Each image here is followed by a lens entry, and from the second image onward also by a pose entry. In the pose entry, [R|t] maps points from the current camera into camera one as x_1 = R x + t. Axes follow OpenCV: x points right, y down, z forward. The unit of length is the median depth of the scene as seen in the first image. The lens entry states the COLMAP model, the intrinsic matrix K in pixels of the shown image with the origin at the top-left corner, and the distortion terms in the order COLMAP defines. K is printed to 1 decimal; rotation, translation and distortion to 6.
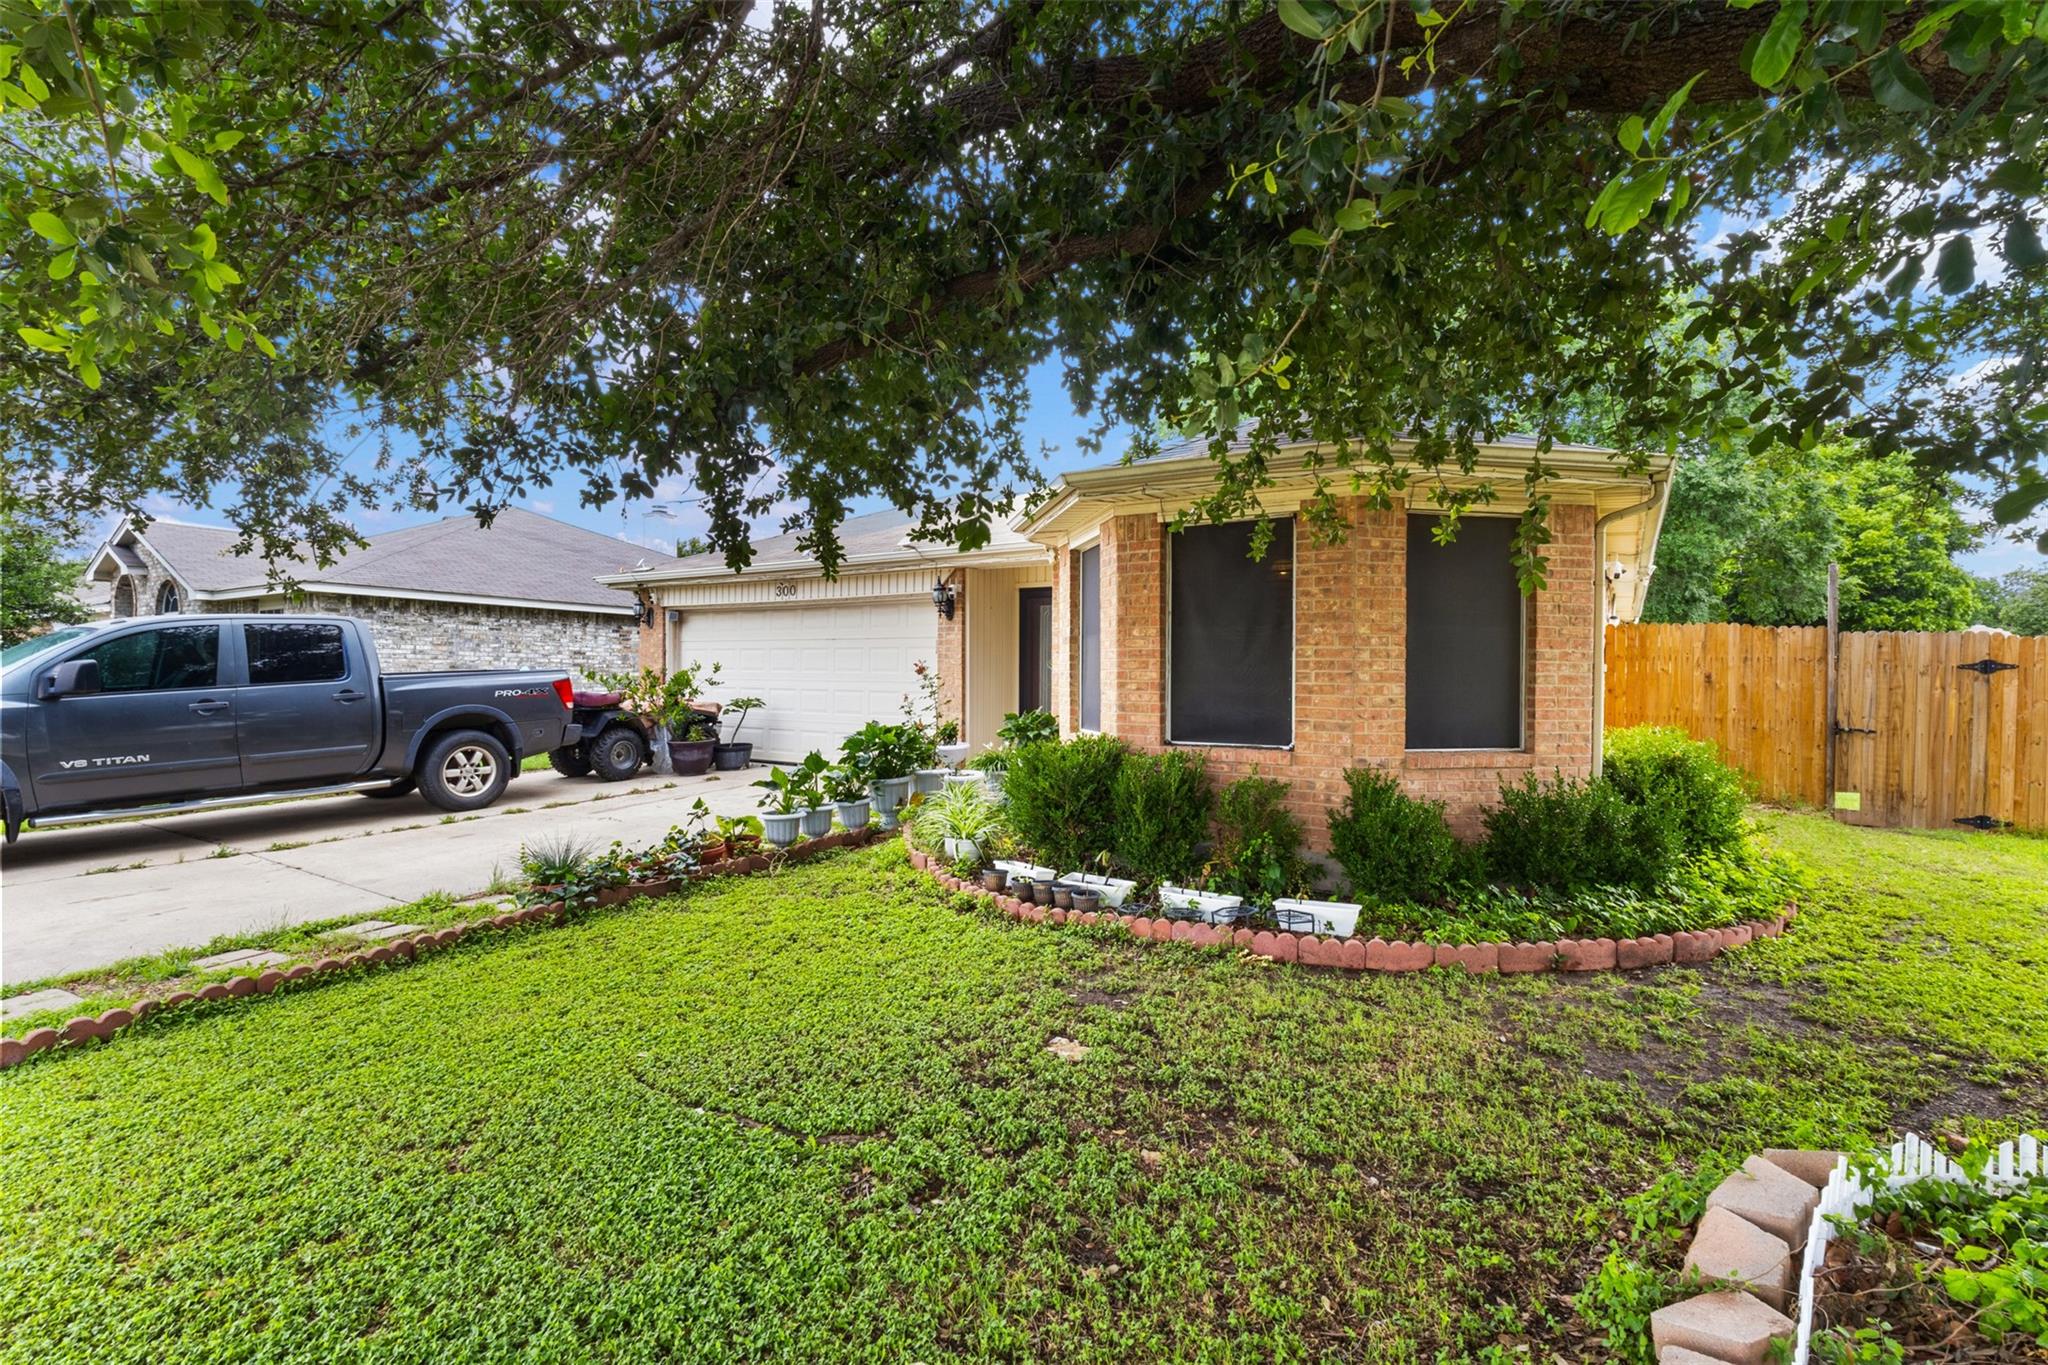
lens RADIAL K [[960.8, 0, 1024.0], [0, 960.8, 682.5], [0, 0, 1]] dist [0.016624, 0.000123]
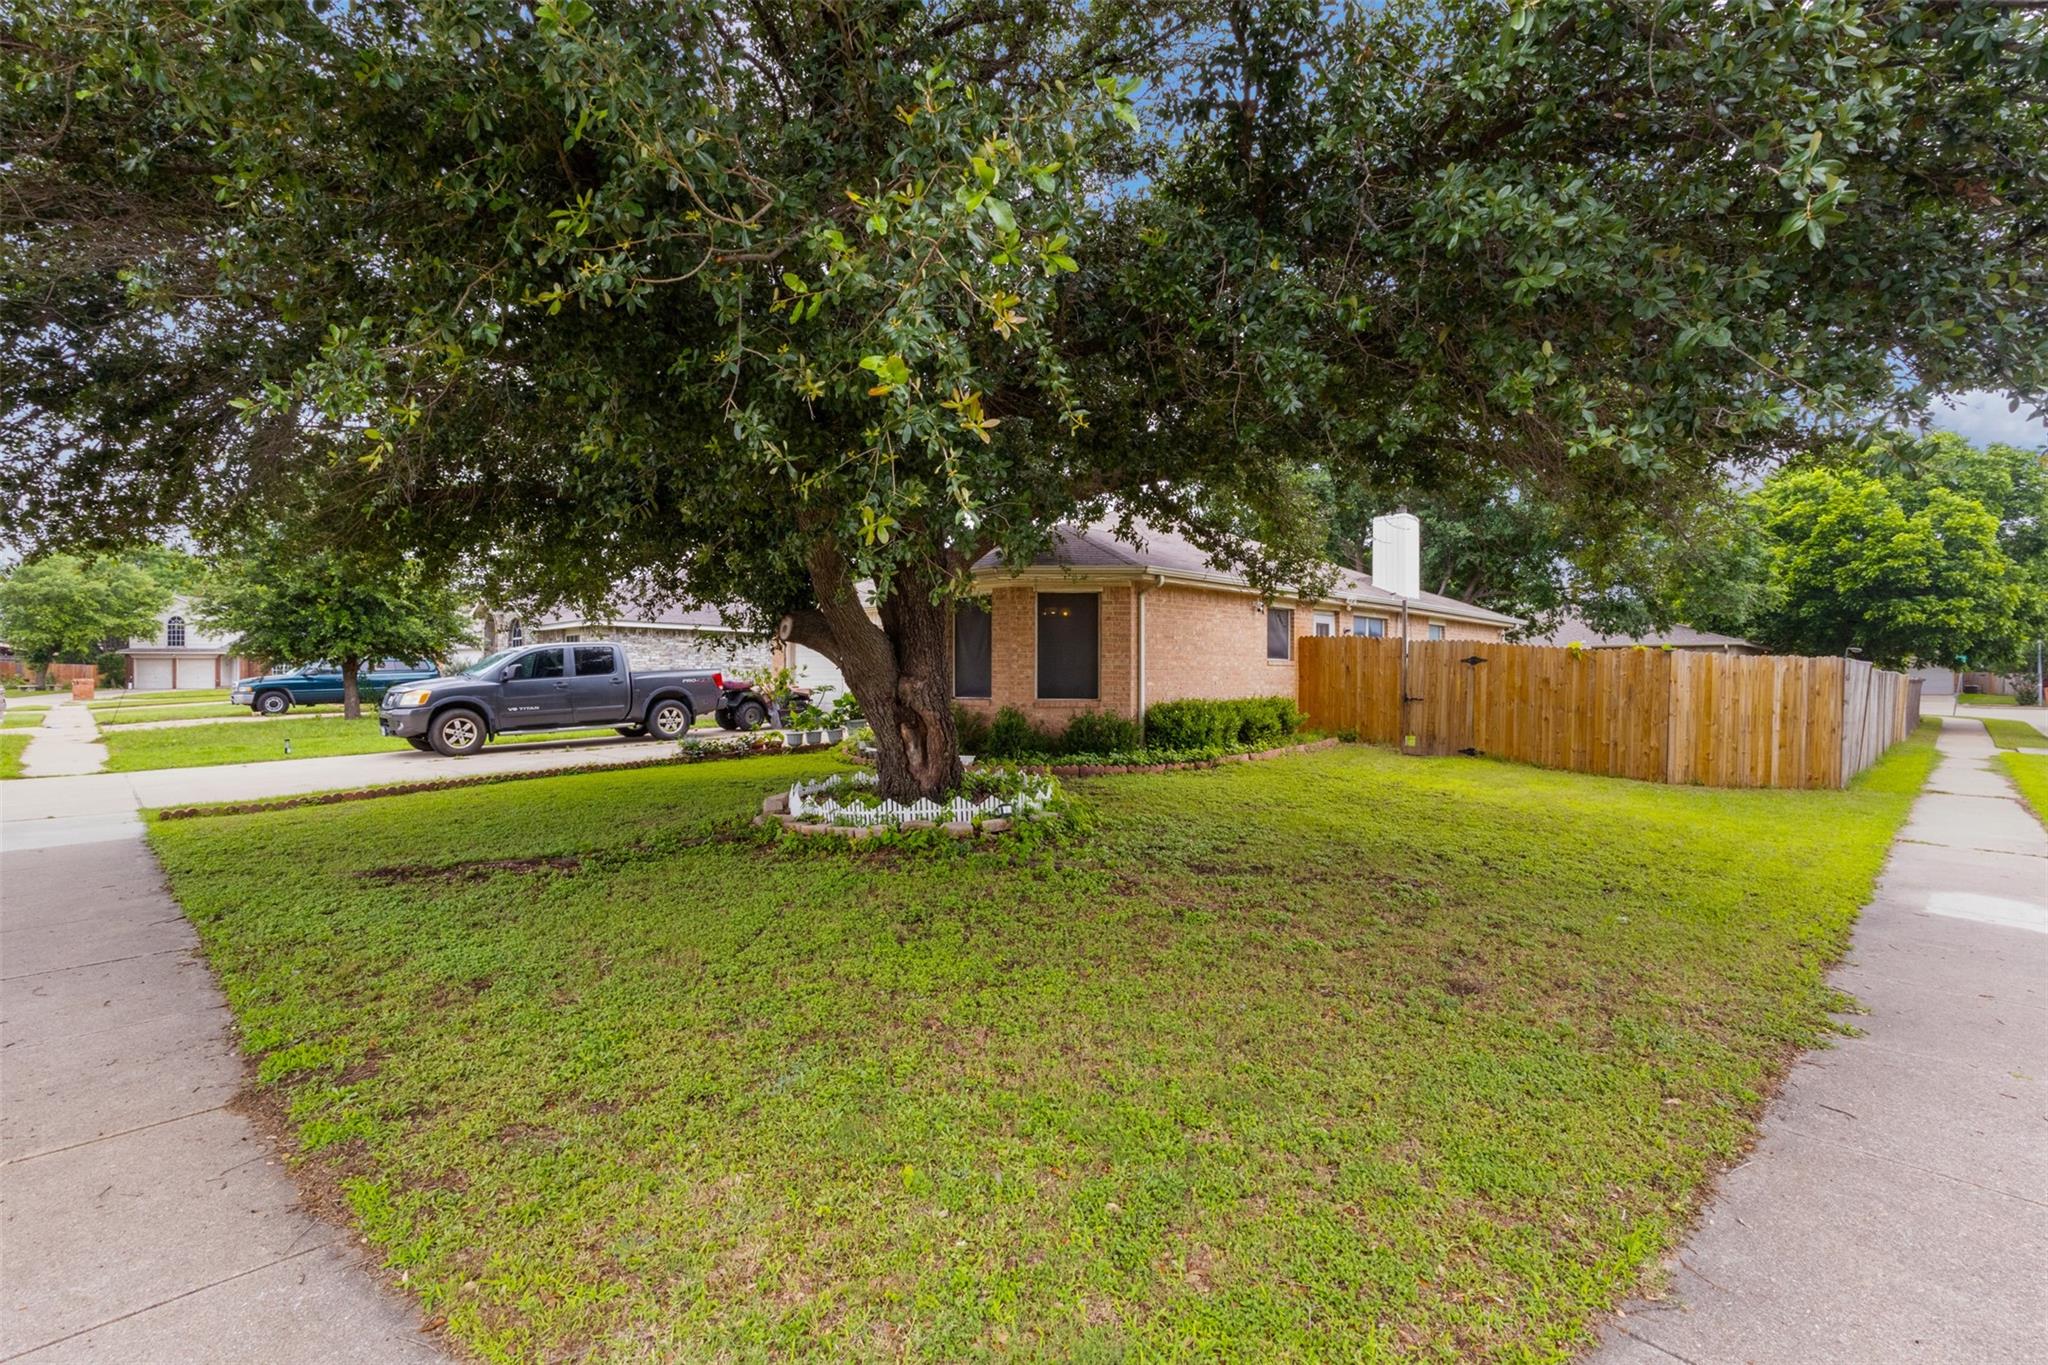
lens RADIAL K [[938.3, 0, 1021.4], [0, 938.3, 679.5], [0, 0, 1]] dist [0.001123, 0.000191]
pose [[0.980833, -0.004278, -0.194801, 0.521746], [0.002996, 0.999972, -0.006873, 0.025348], [0.194825, 0.006158, 0.980819, -0.768393]]
